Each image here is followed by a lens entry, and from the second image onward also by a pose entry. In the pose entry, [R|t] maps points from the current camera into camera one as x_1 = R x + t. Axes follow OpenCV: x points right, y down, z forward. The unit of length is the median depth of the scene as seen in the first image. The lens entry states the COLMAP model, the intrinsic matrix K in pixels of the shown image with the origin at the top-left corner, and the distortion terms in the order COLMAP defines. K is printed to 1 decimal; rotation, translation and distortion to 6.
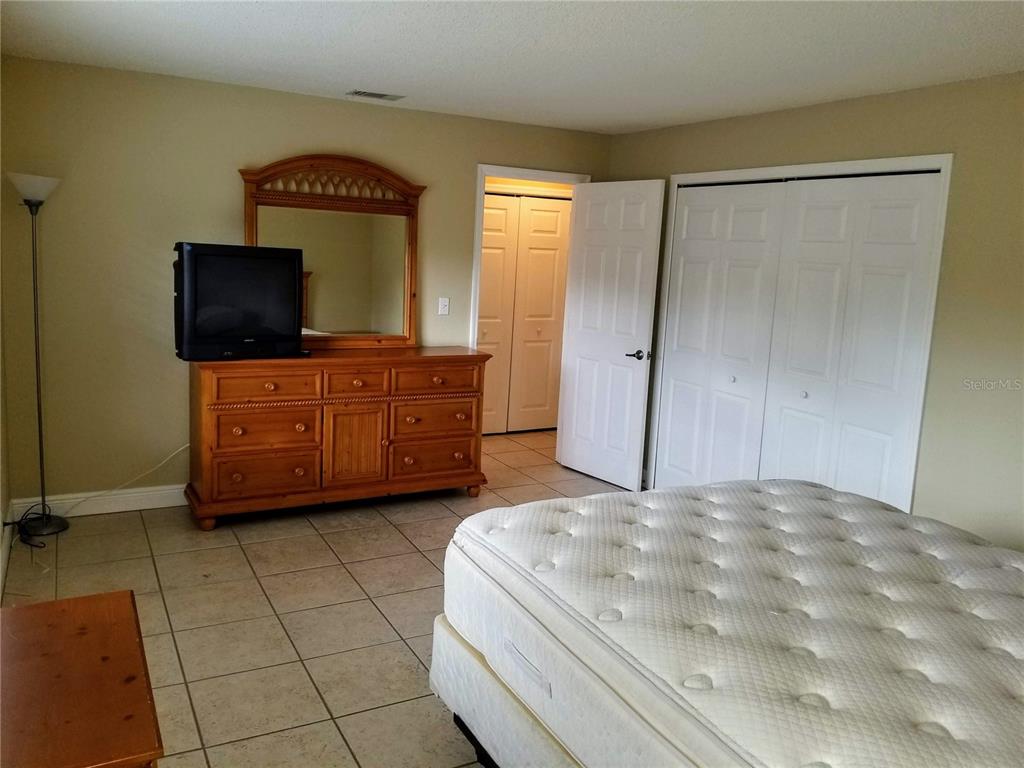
lens RADIAL K [[802.9, 0, 511.7], [0, 802.9, 383.5], [0, 0, 1]] dist [0.082334, -0.138701]
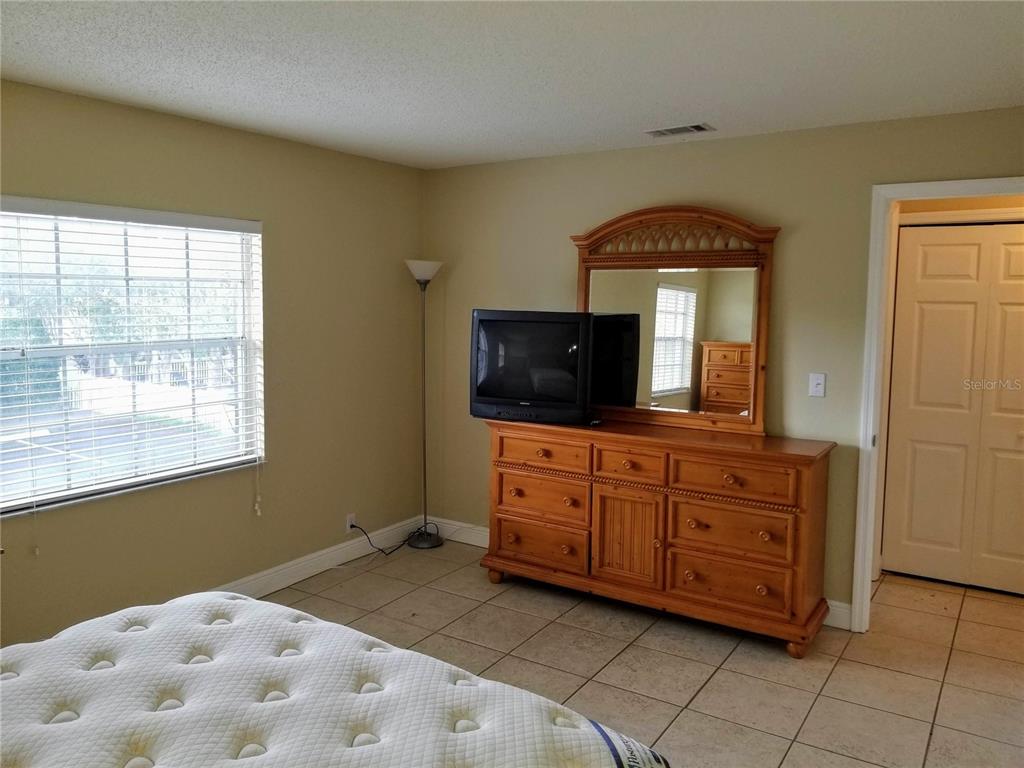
lens RADIAL K [[802.9, 0, 507.1], [0, 802.9, 380.7], [0, 0, 1]] dist [0.082334, -0.138701]
pose [[0.447376, 0.049381, -0.892982, 0.501847], [-0.135643, 0.990670, -0.013173, -0.058915], [0.884000, 0.127020, 0.449900, 0.475038]]
